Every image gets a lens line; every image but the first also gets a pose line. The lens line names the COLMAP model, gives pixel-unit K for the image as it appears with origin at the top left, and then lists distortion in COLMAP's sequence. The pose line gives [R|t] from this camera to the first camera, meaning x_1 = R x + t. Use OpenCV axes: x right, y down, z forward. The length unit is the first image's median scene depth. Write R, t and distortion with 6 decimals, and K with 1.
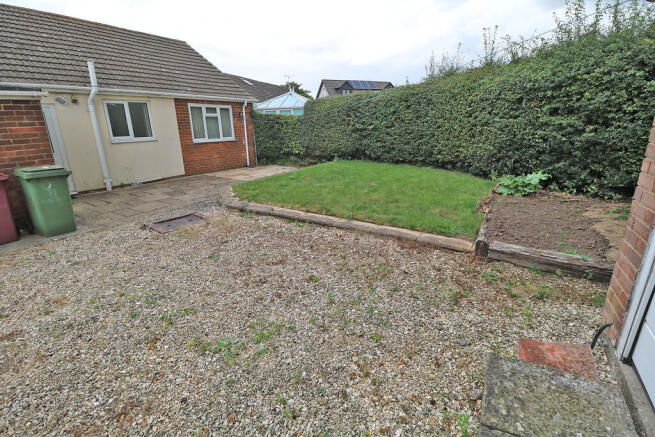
lens RADIAL K [[302.1, 0, 328.1], [0, 302.1, 215.5], [0, 0, 1]] dist [0.002466, -0.015258]
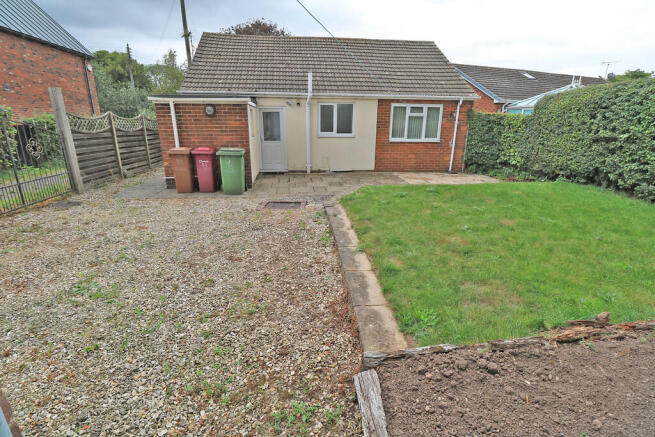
lens RADIAL K [[302.1, 0, 328.1], [0, 302.1, 215.5], [0, 0, 1]] dist [0.002466, -0.015258]
pose [[0.607377, 0.250511, -0.753881, 0.278077], [-0.249074, 0.961180, 0.118725, -0.068094], [0.754357, 0.115662, 0.646195, 0.203114]]
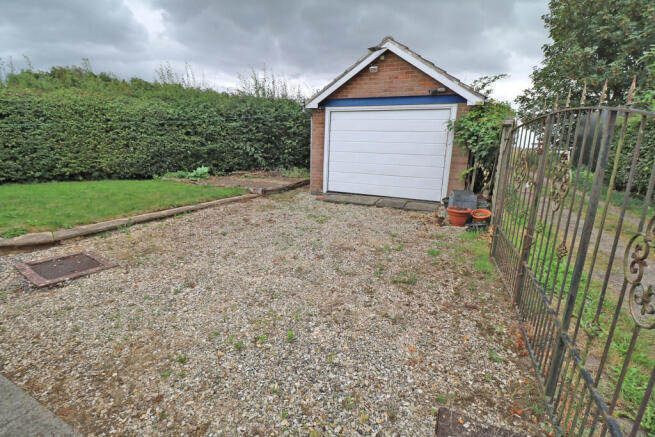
lens RADIAL K [[302.1, 0, 328.1], [0, 302.1, 215.5], [0, 0, 1]] dist [0.002466, -0.015258]
pose [[-0.101533, -0.213062, 0.971749, -0.649176], [0.266846, 0.935168, 0.232923, -0.048089], [-0.958376, 0.282957, -0.038096, 0.228848]]
